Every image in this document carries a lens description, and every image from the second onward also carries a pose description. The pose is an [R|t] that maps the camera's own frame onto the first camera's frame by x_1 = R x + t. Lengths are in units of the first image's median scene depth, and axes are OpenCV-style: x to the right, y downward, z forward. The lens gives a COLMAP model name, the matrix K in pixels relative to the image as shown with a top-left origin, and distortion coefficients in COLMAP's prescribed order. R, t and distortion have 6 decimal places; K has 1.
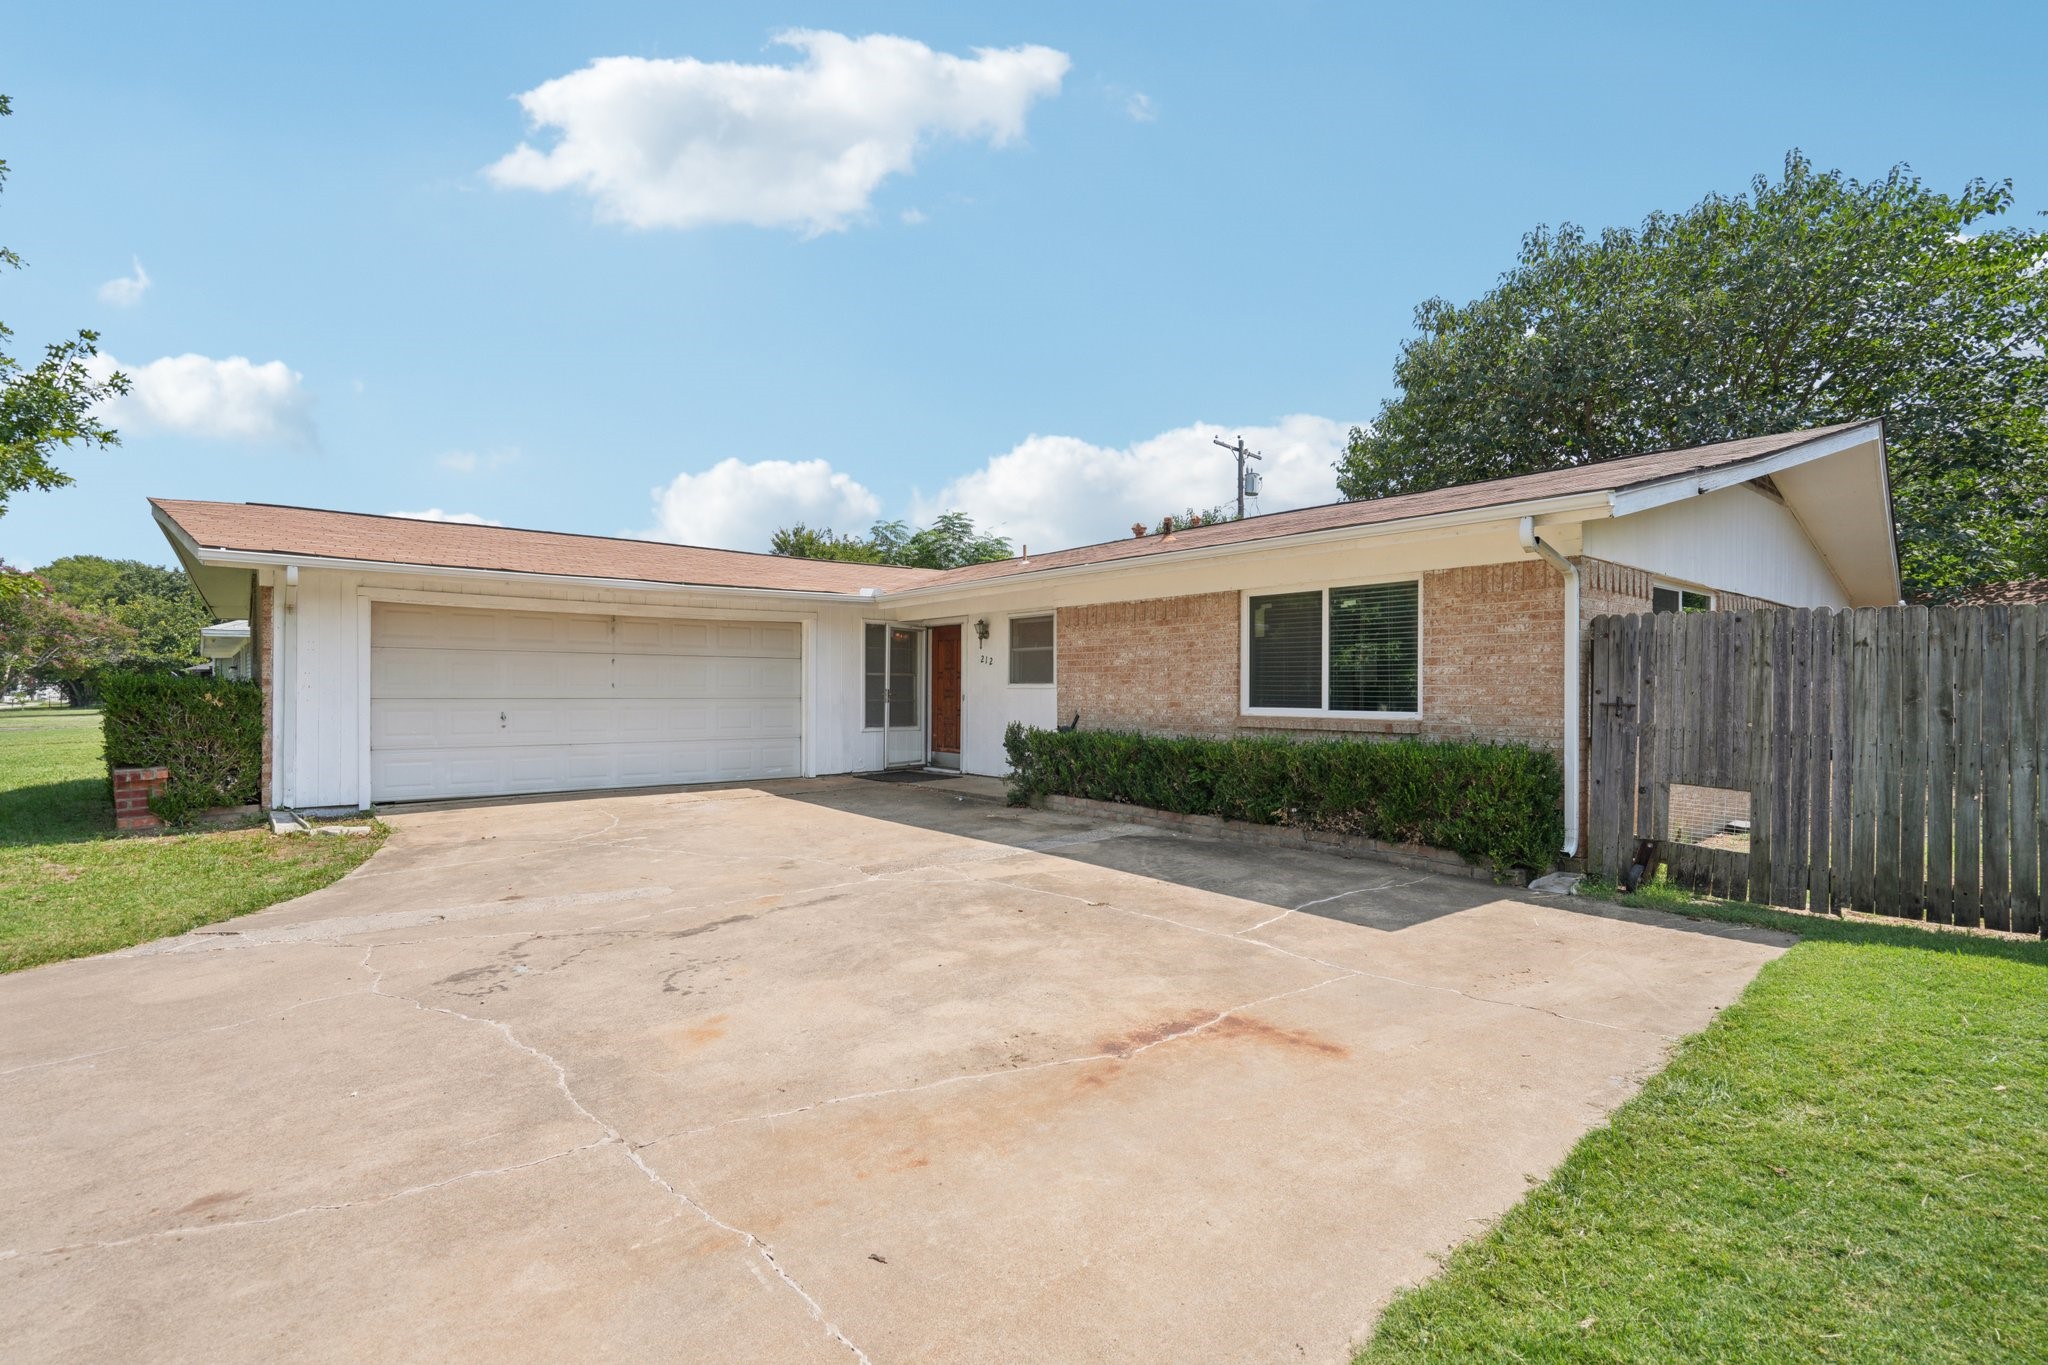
lens RADIAL K [[930.6, 0, 1070.6], [0, 930.6, 685.9], [0, 0, 1]] dist [-0.008850, 0.003800]
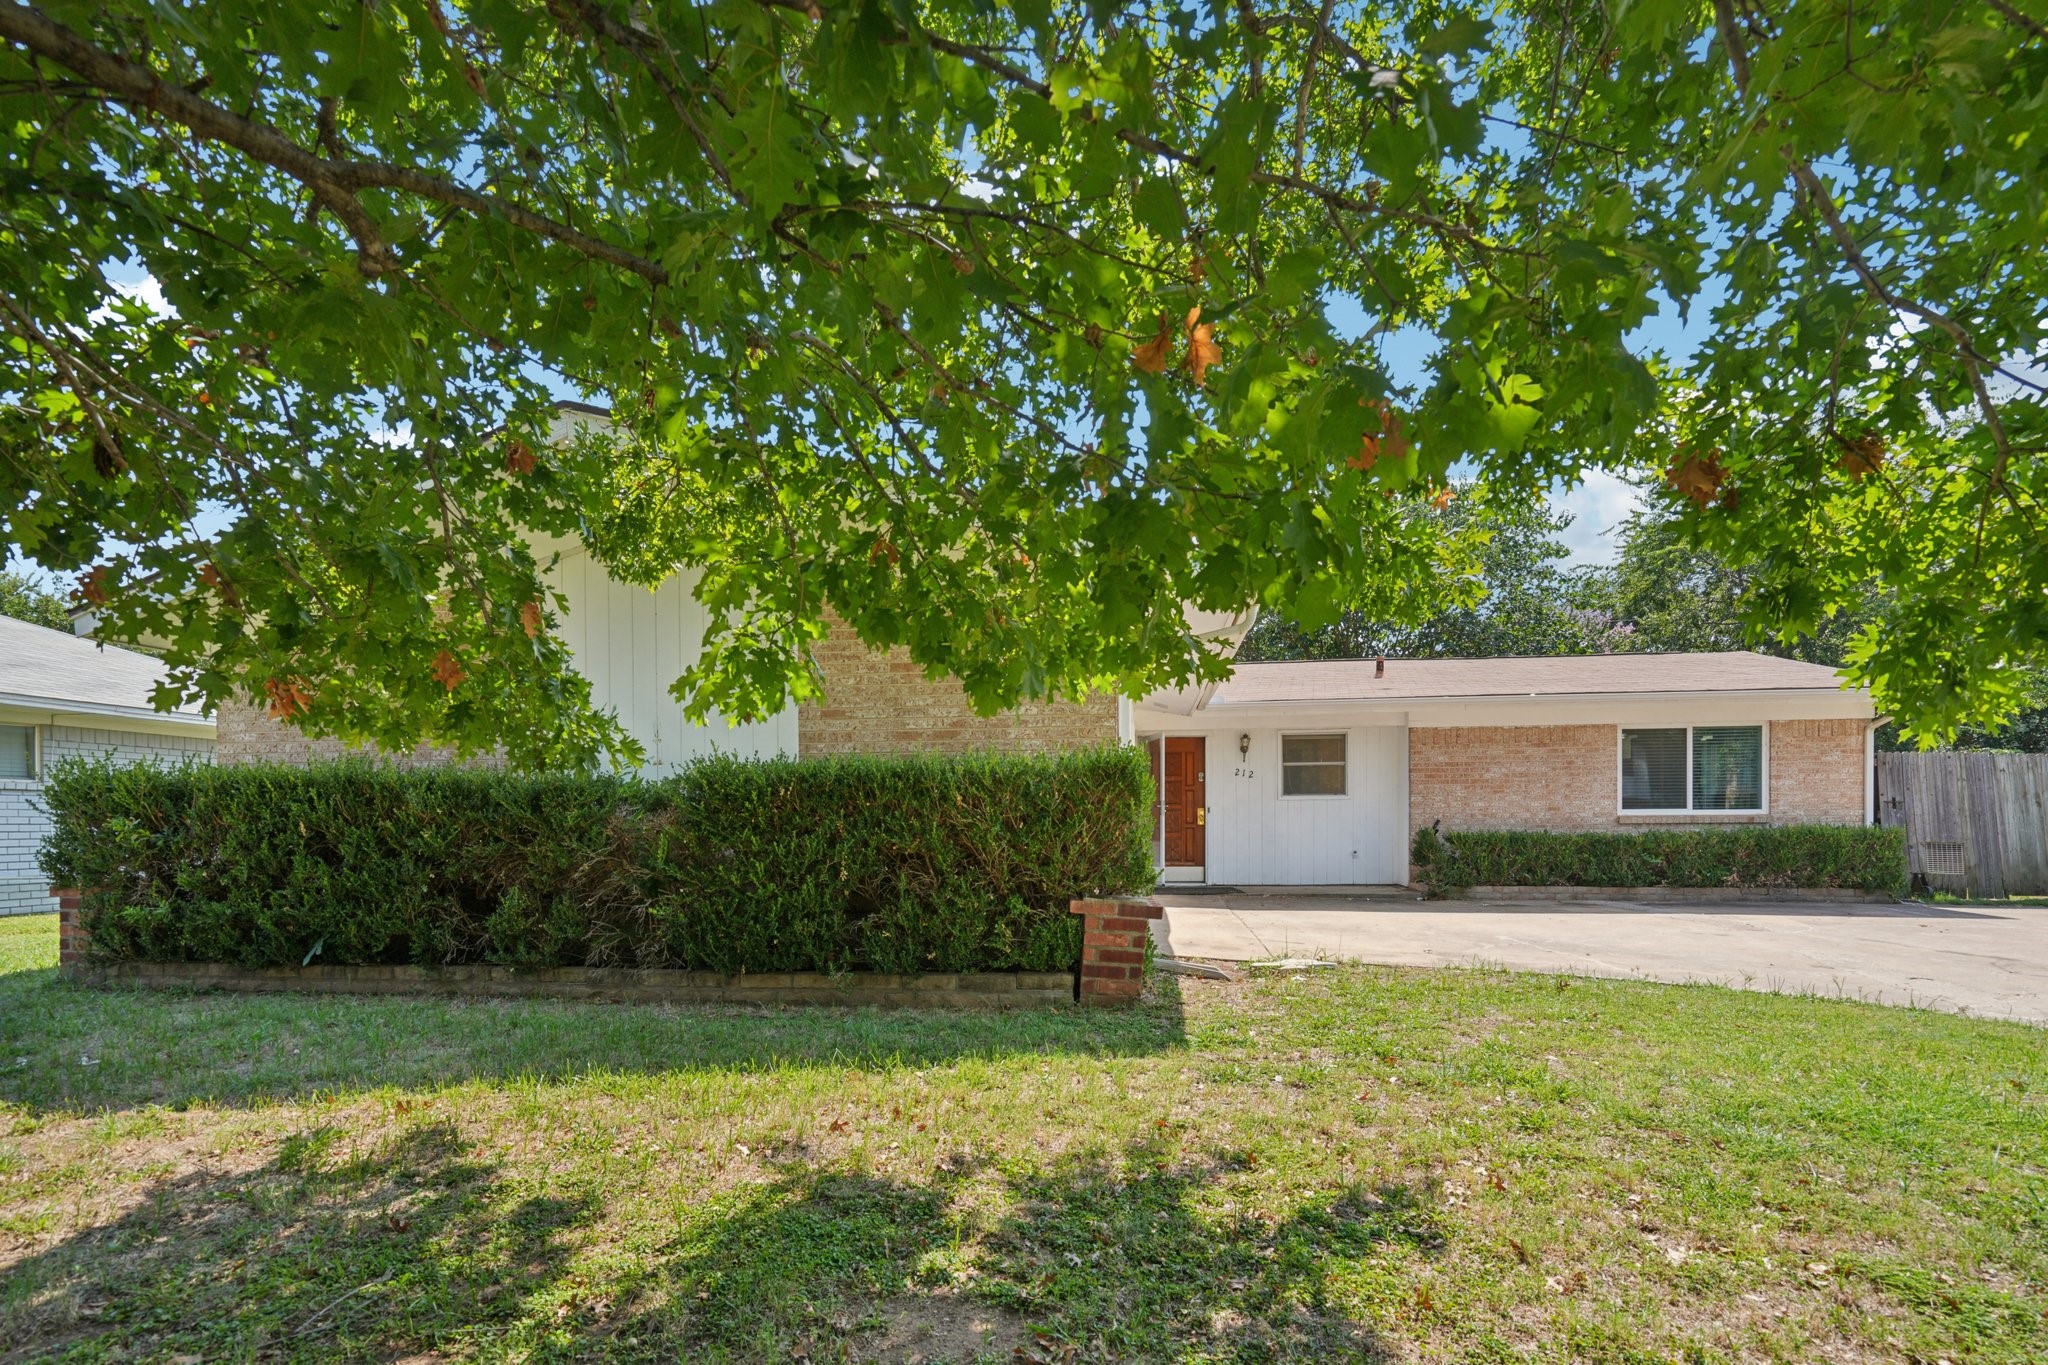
lens RADIAL K [[930.6, 0, 1041.1], [0, 930.6, 827.8], [0, 0, 1]] dist [-0.008850, 0.003800]
pose [[0.755176, -0.011152, 0.655428, -1.401648], [0.006787, 0.999935, 0.009193, 0.032817], [-0.655487, -0.002494, 0.755202, 0.543170]]
